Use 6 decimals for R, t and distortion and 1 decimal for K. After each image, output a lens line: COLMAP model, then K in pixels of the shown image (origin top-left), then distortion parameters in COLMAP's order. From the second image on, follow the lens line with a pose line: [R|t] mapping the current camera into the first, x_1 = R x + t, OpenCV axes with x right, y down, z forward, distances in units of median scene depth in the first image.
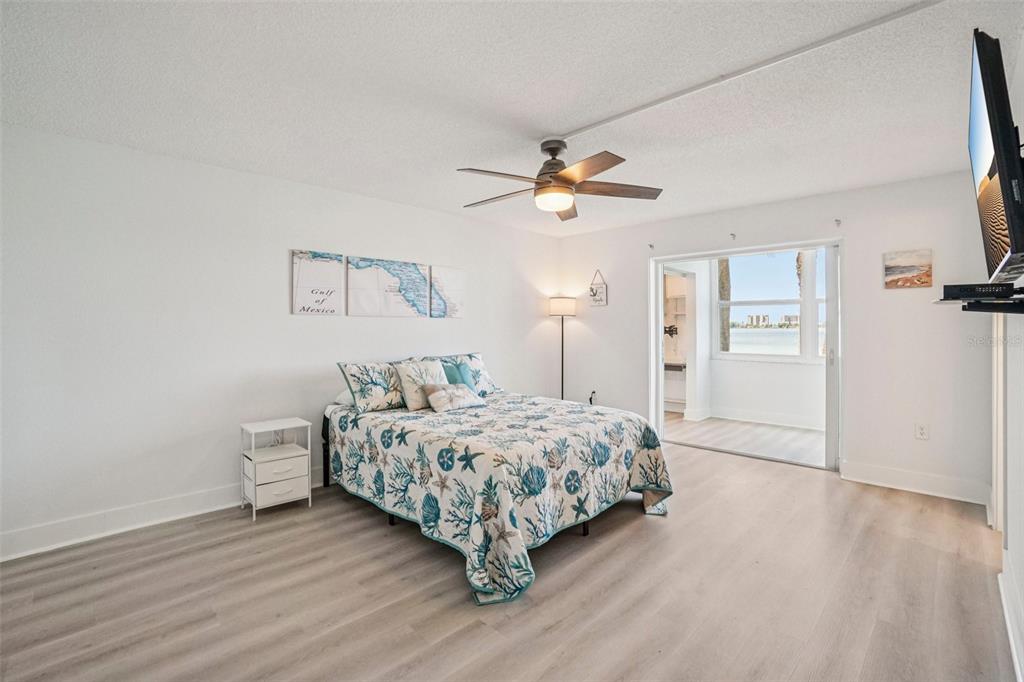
lens RADIAL K [[457.7, 0, 512.8], [0, 457.7, 338.1], [0, 0, 1]] dist [-0.050993, 0.016952]
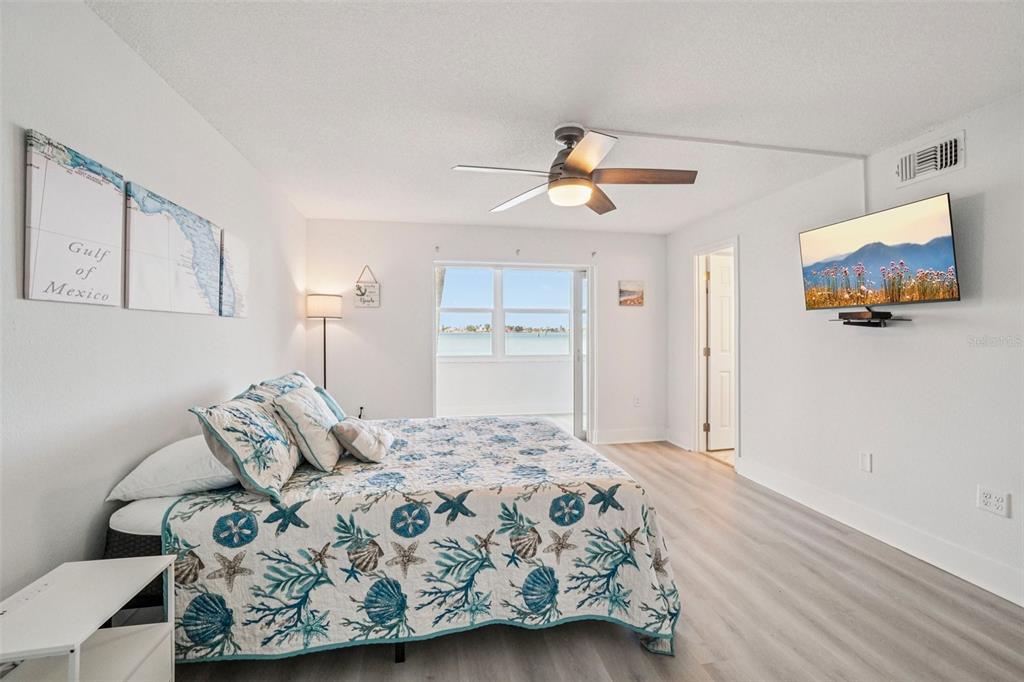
lens RADIAL K [[399.1, 0, 506.6], [0, 399.1, 339.7], [0, 0, 1]] dist [-0.013208, -0.000275]
pose [[0.588614, -0.022653, 0.808097, -0.568901], [0.014925, 0.999741, 0.017154, -0.021740], [-0.808277, 0.001964, 0.588799, 0.539935]]
